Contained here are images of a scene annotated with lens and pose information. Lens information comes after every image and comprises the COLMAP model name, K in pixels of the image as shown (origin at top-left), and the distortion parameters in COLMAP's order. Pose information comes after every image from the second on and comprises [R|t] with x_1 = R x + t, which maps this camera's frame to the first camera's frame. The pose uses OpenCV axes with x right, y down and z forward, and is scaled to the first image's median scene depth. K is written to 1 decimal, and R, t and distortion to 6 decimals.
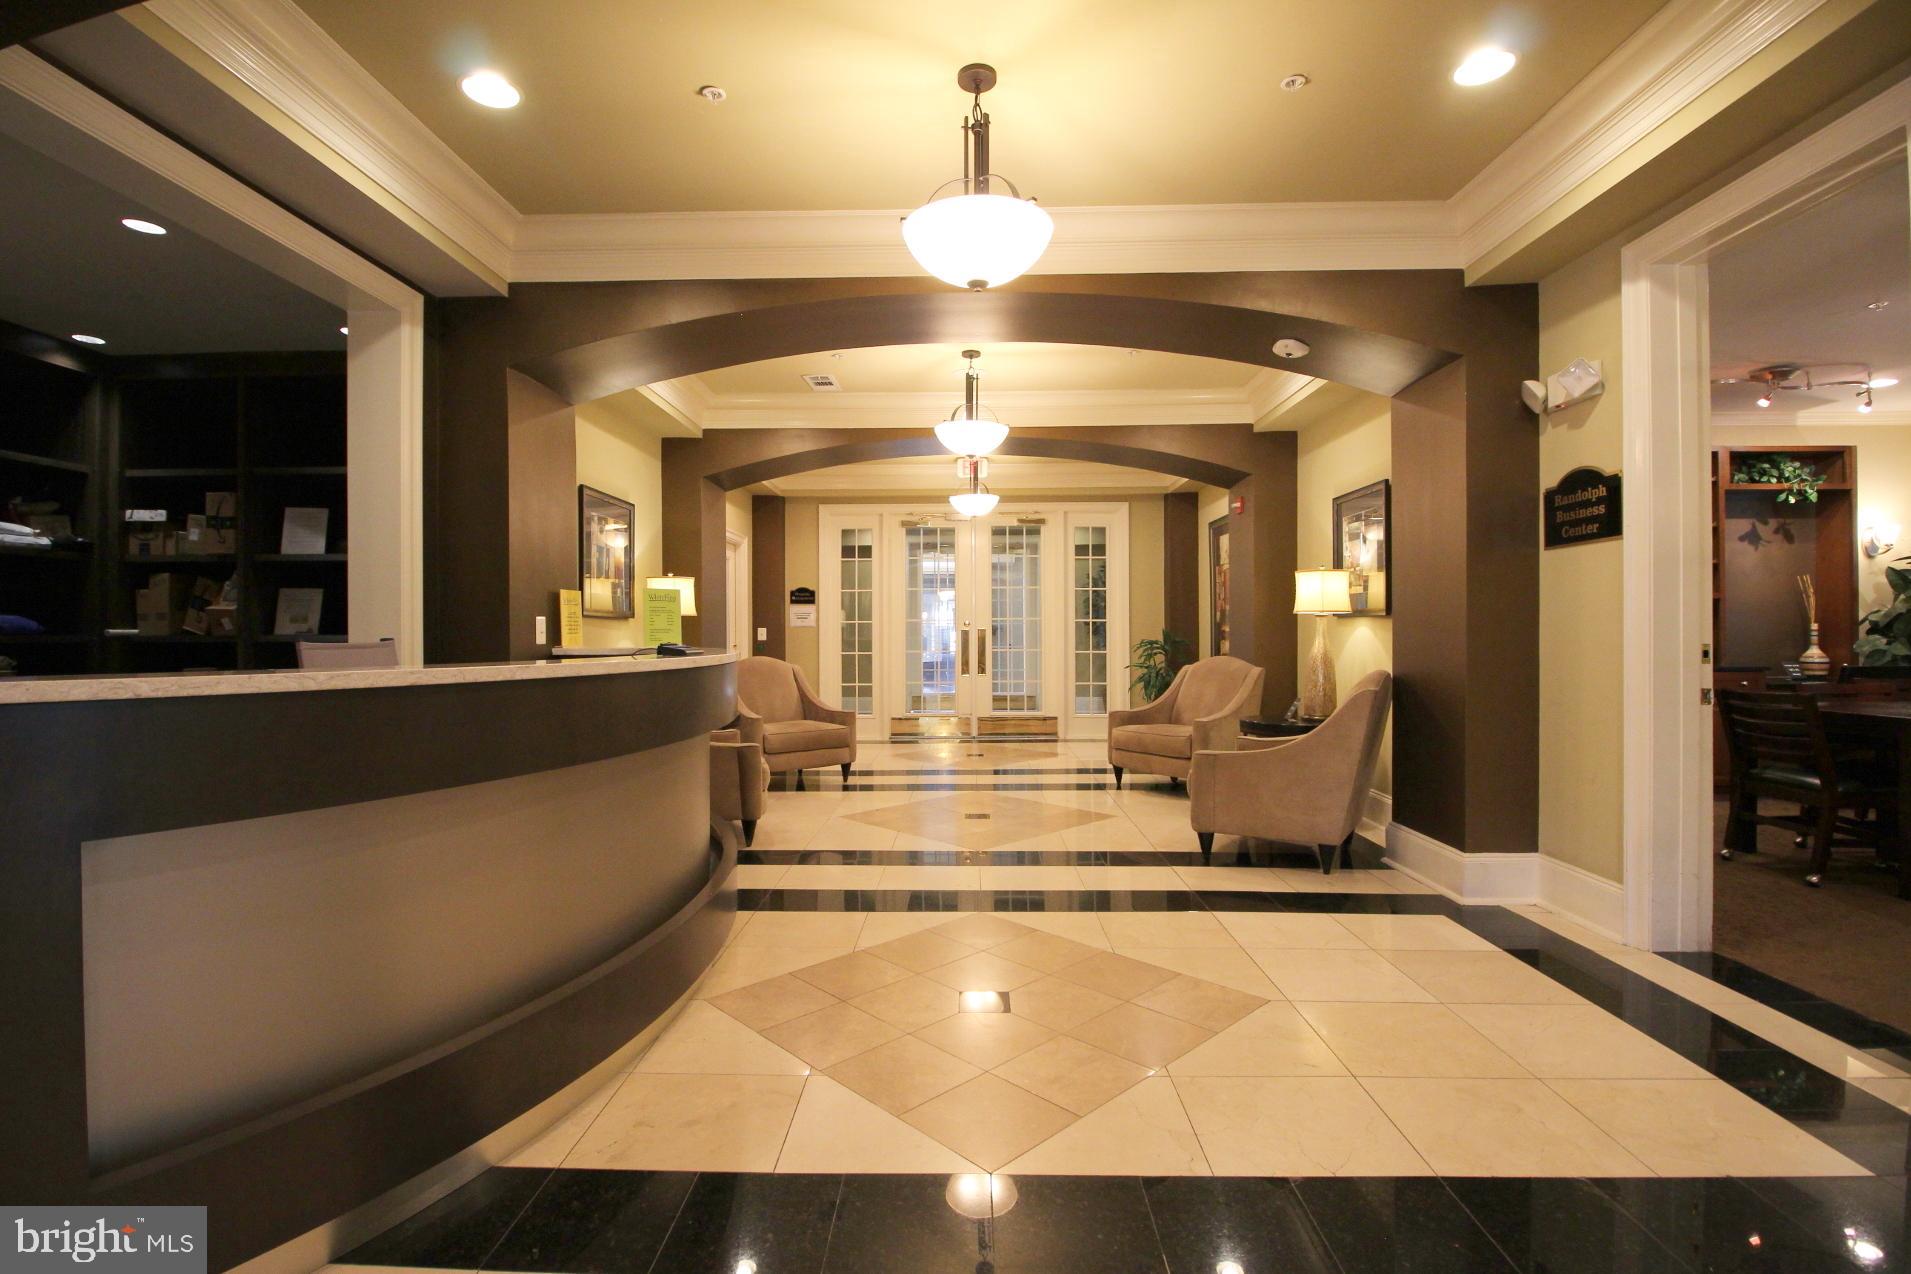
lens RADIAL K [[890.9, 0, 954.5], [0, 890.9, 634.4], [0, 0, 1]] dist [-0.024804, -0.000924]
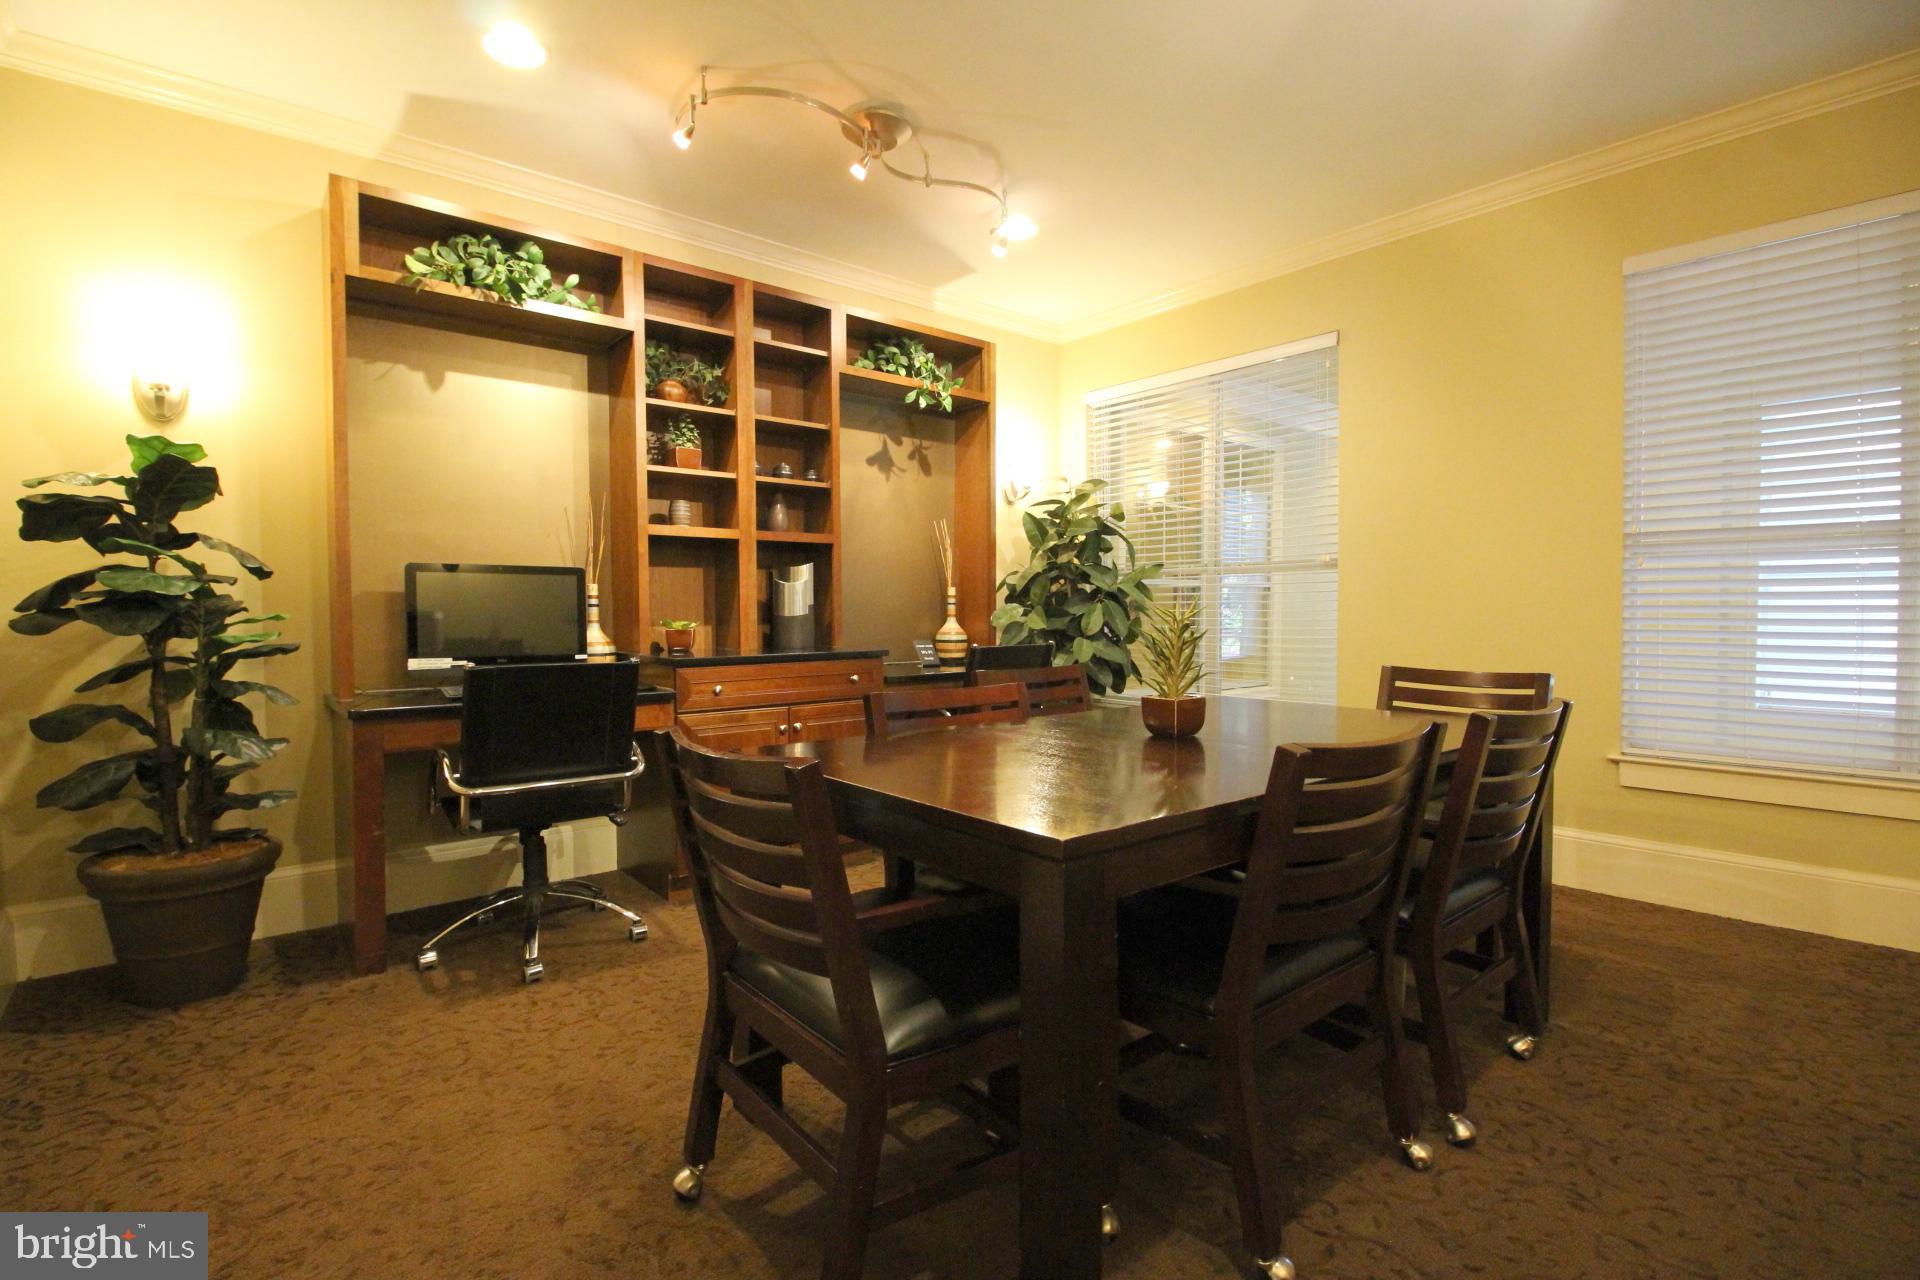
lens RADIAL K [[895.1, 0, 956.5], [0, 895.1, 639.2], [0, 0, 1]] dist [-0.024804, -0.000924]
pose [[0.741754, -0.015690, 0.670489, 0.503075], [-0.001264, 0.999692, 0.024791, 0.012612], [-0.670671, -0.019237, 0.741506, 0.452351]]
